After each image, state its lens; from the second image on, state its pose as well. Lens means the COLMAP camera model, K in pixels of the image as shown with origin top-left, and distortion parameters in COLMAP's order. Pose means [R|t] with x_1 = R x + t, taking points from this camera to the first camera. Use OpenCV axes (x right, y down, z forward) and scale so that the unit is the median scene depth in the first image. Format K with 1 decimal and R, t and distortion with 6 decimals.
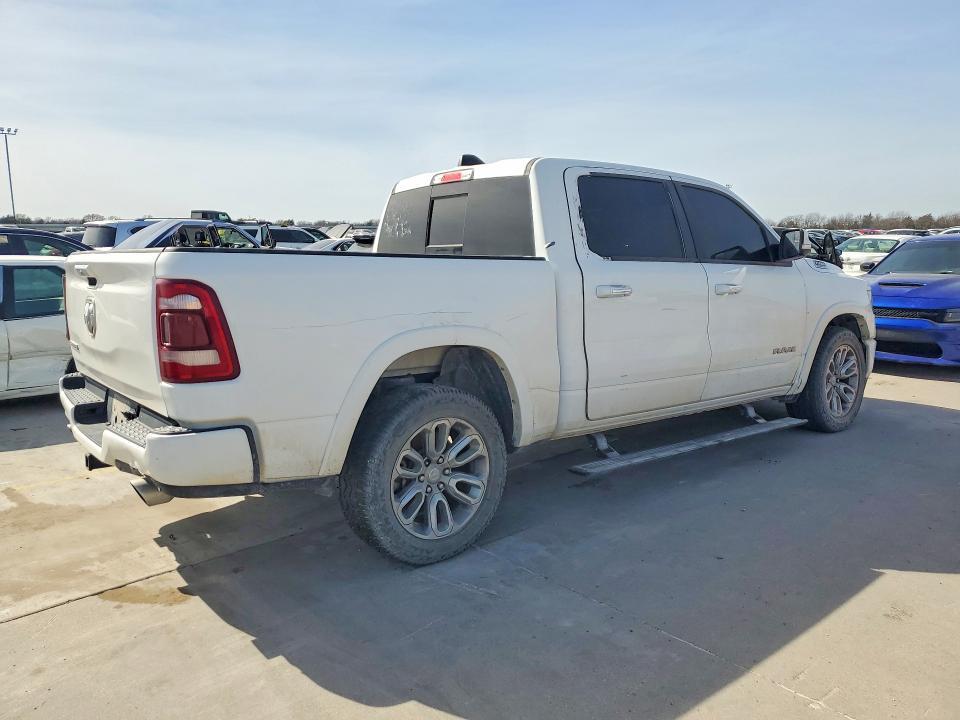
lens RADIAL K [[754.8, 0, 480.0], [0, 754.8, 360.0], [0, 0, 1]] dist [0.008804, 0.011549]
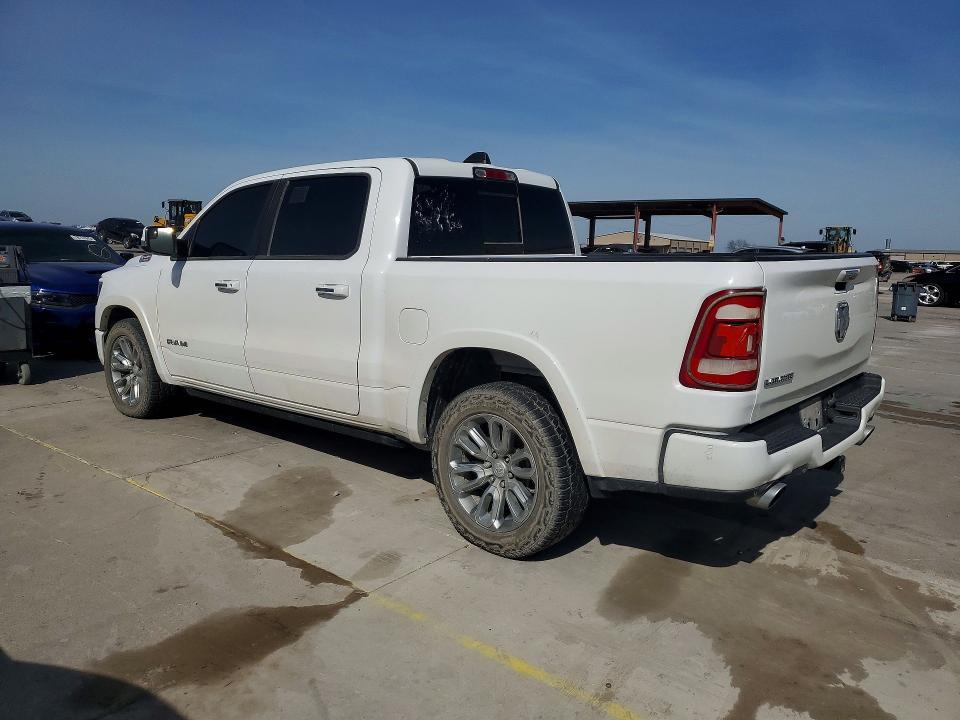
lens RADIAL K [[754.8, 0, 480.0], [0, 754.8, 360.0], [0, 0, 1]] dist [0.008804, 0.011549]
pose [[-0.190531, -0.147921, 0.970473, -1.305889], [0.122846, 0.977219, 0.173068, -0.222800], [-0.973964, 0.152194, -0.168019, 1.523909]]
